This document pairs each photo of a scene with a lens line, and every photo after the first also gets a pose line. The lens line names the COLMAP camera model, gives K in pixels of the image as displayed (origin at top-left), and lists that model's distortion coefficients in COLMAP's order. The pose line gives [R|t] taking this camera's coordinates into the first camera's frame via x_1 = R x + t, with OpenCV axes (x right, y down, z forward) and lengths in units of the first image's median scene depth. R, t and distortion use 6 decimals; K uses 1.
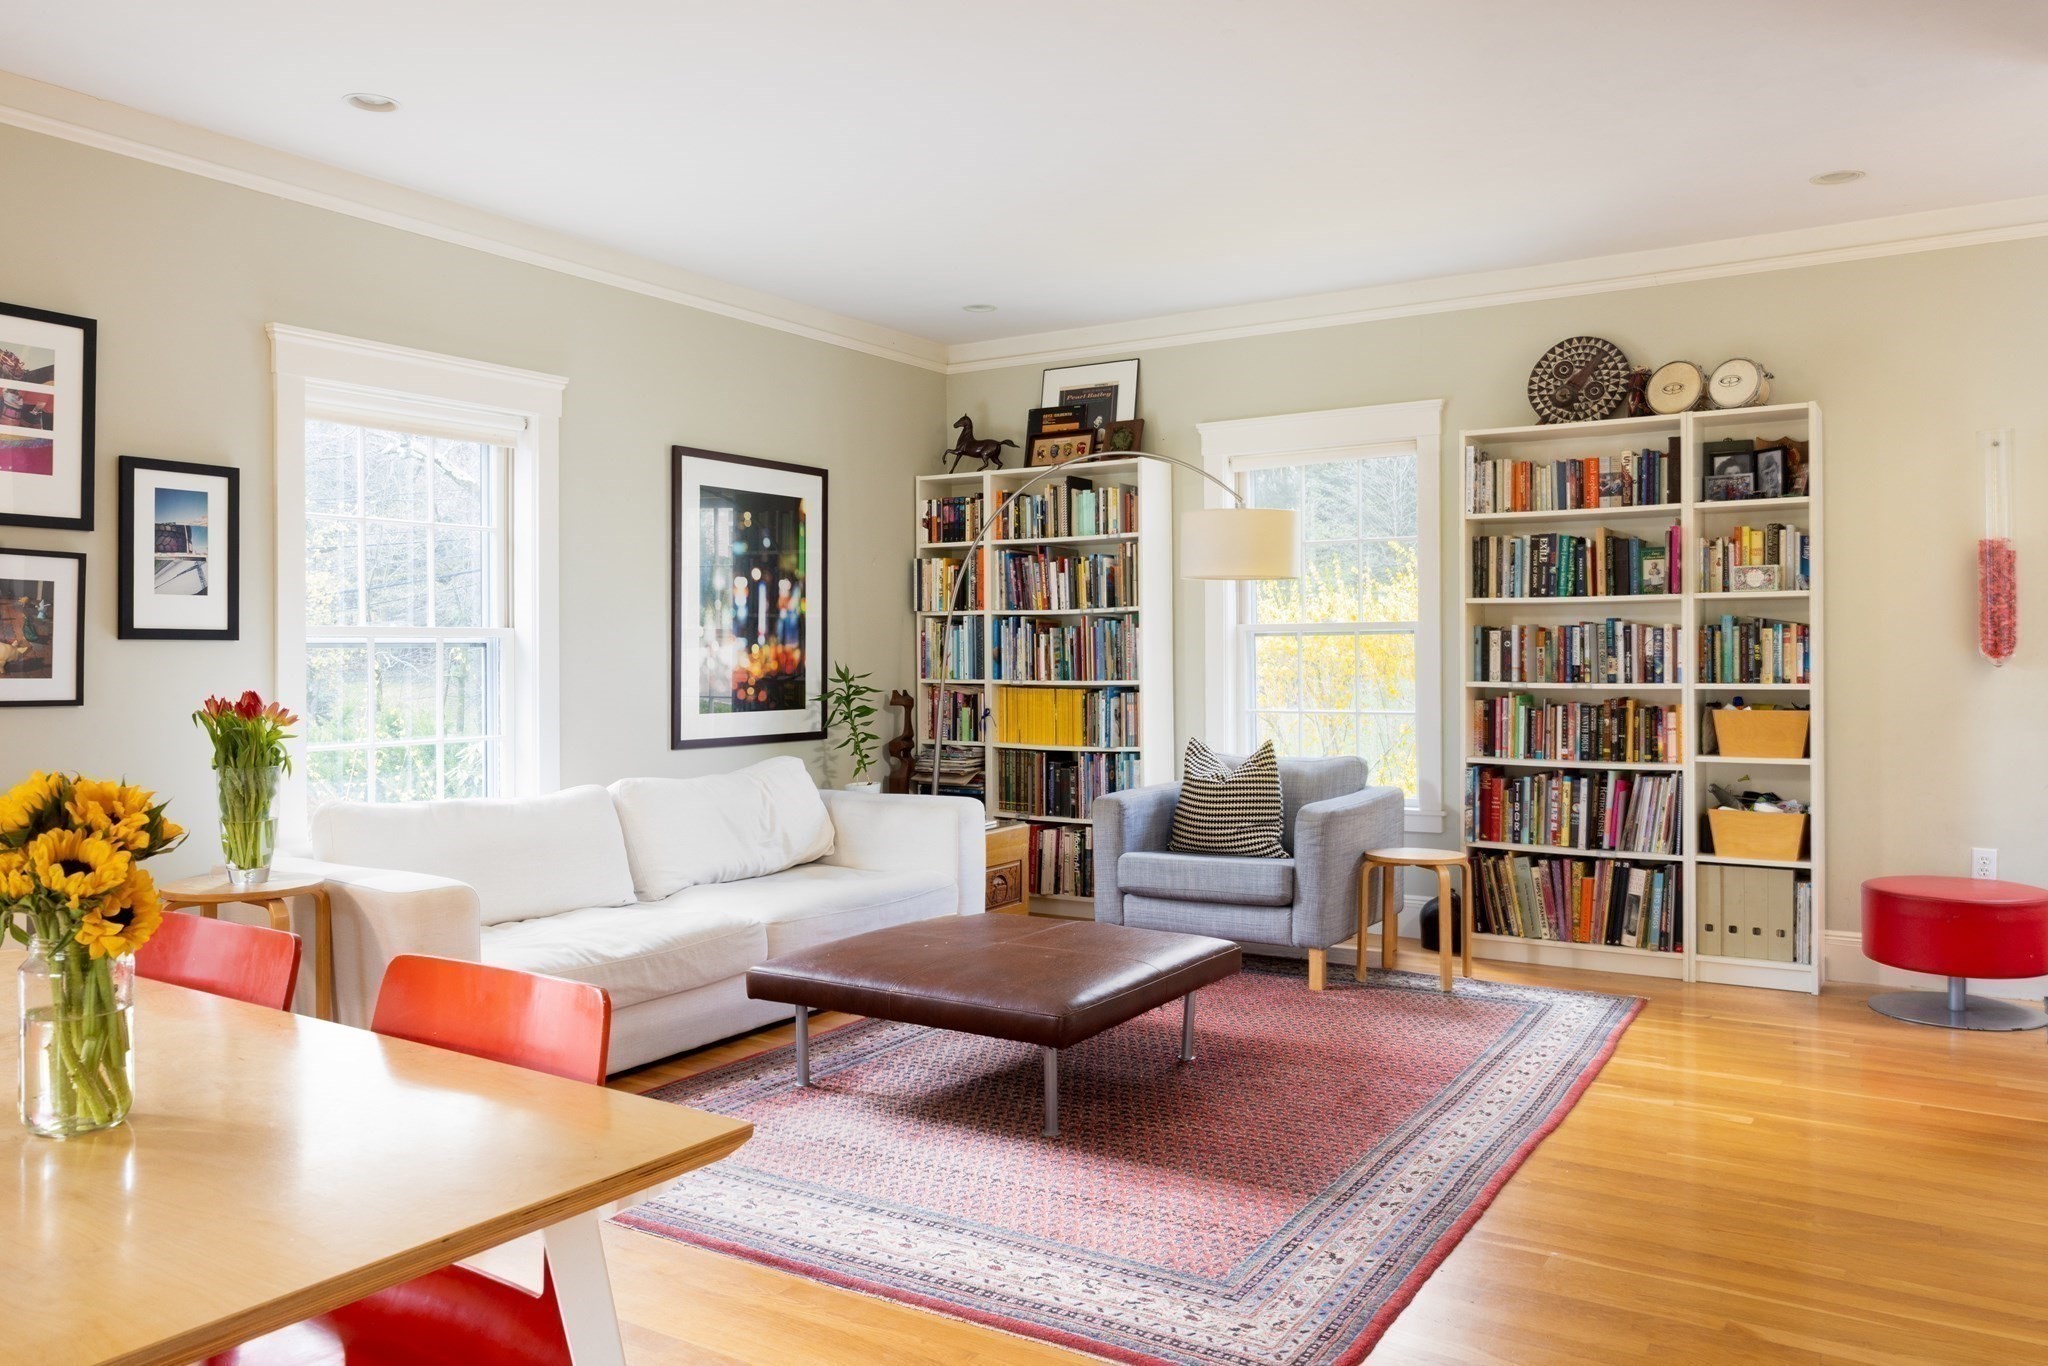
lens RADIAL K [[1482.0, 0, 1025.2], [0, 1482.0, 672.5], [0, 0, 1]] dist [-0.012735, -0.000580]
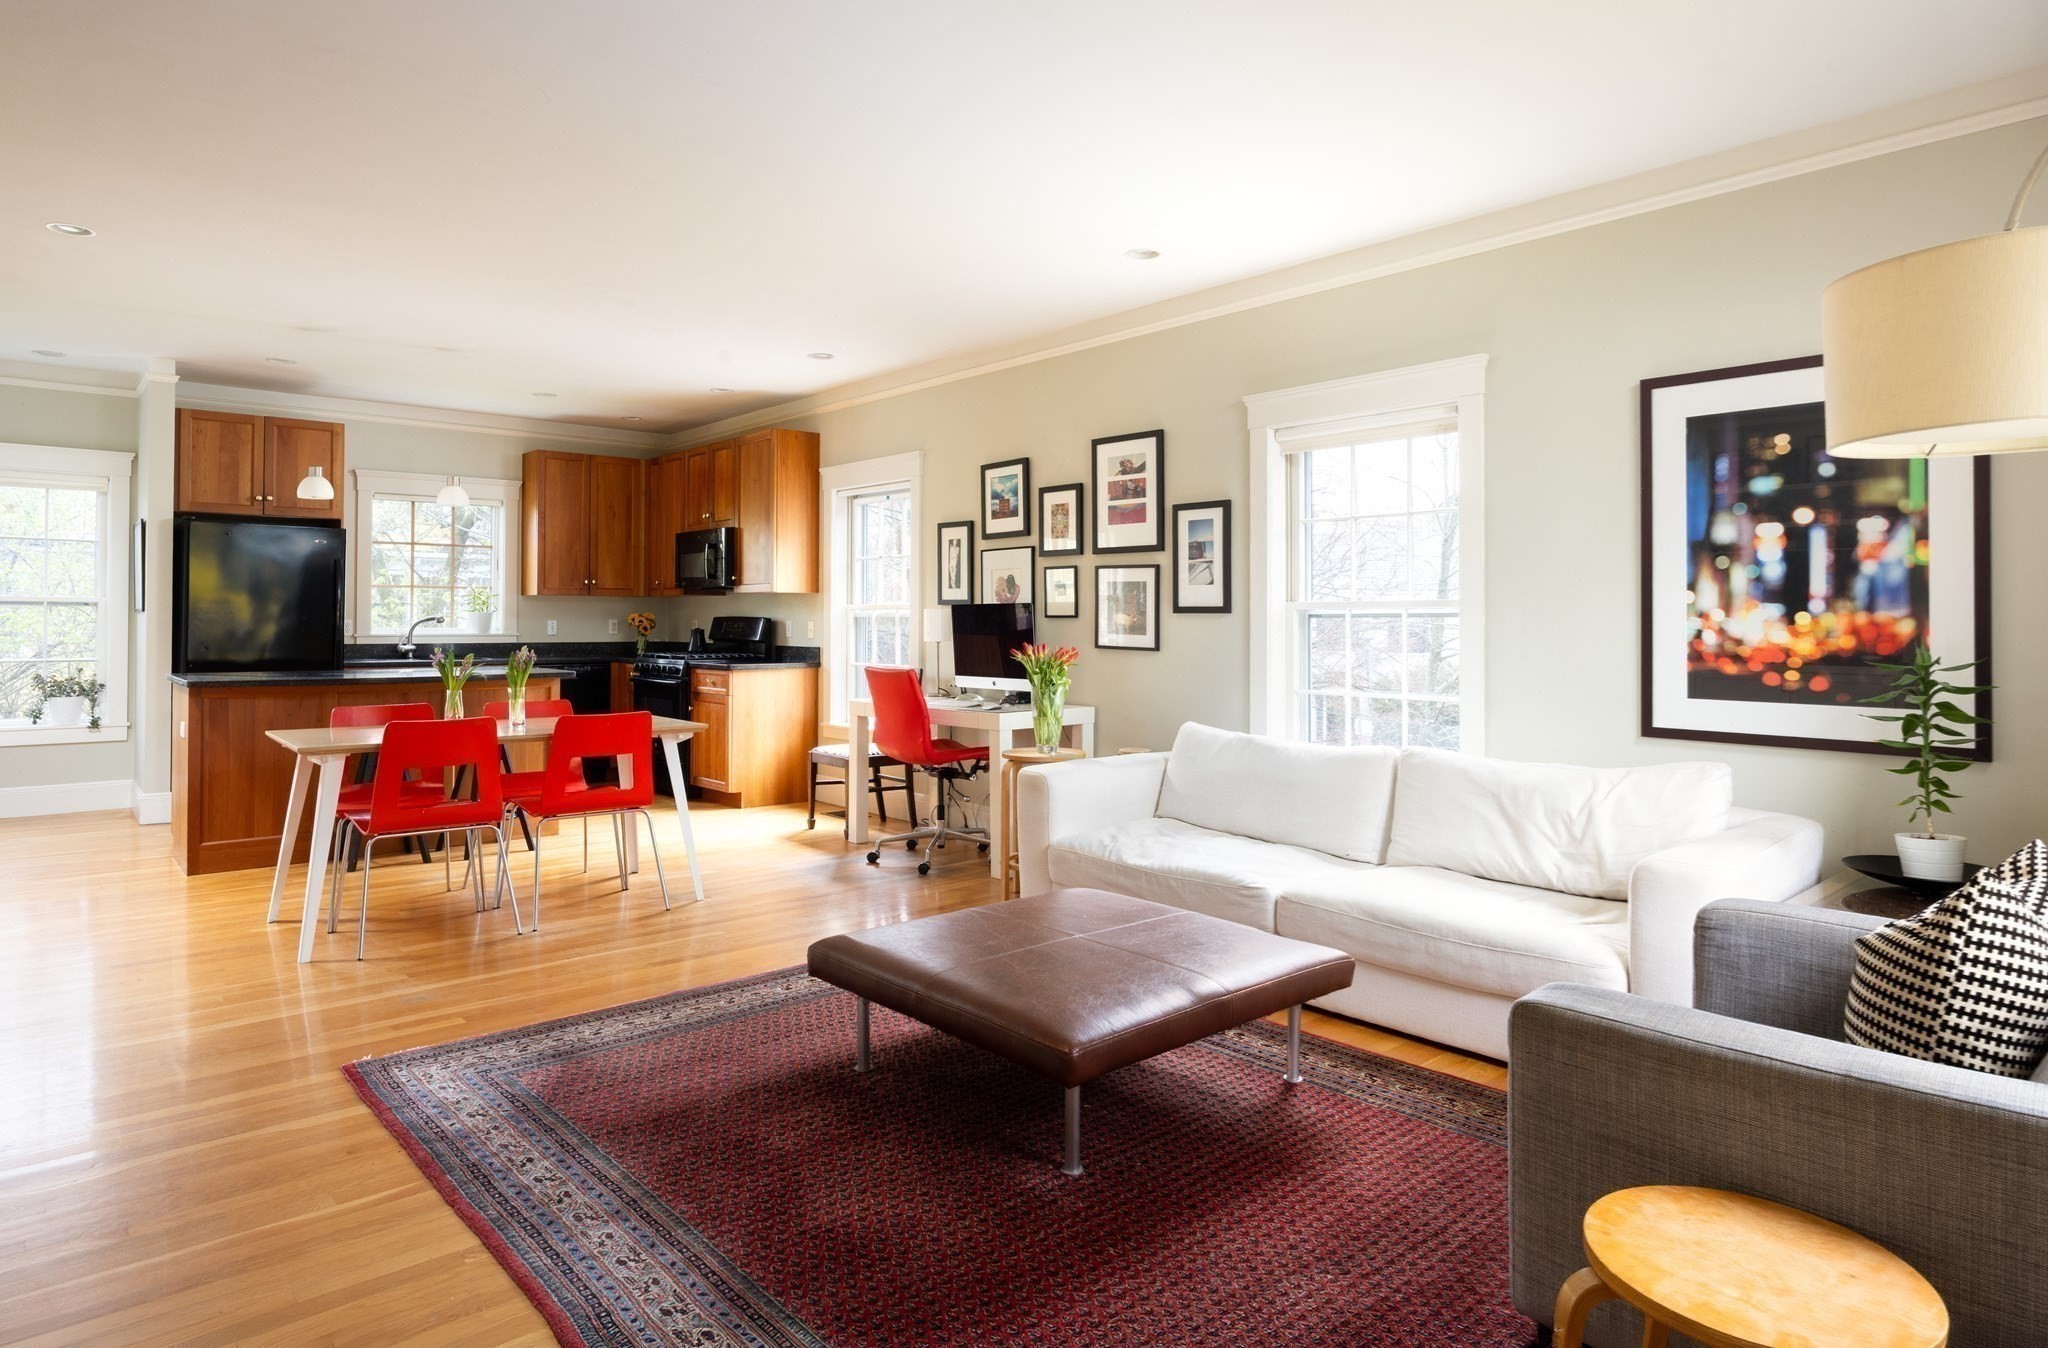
lens RADIAL K [[1197.9, 0, 1054.6], [0, 1197.9, 611.3], [0, 0, 1]] dist [-0.009665, -0.000407]
pose [[-0.272728, -0.003244, -0.962086, 0.507243], [-0.012231, 0.999925, 0.000096, -0.015657], [0.962014, 0.011793, -0.272747, 0.843853]]
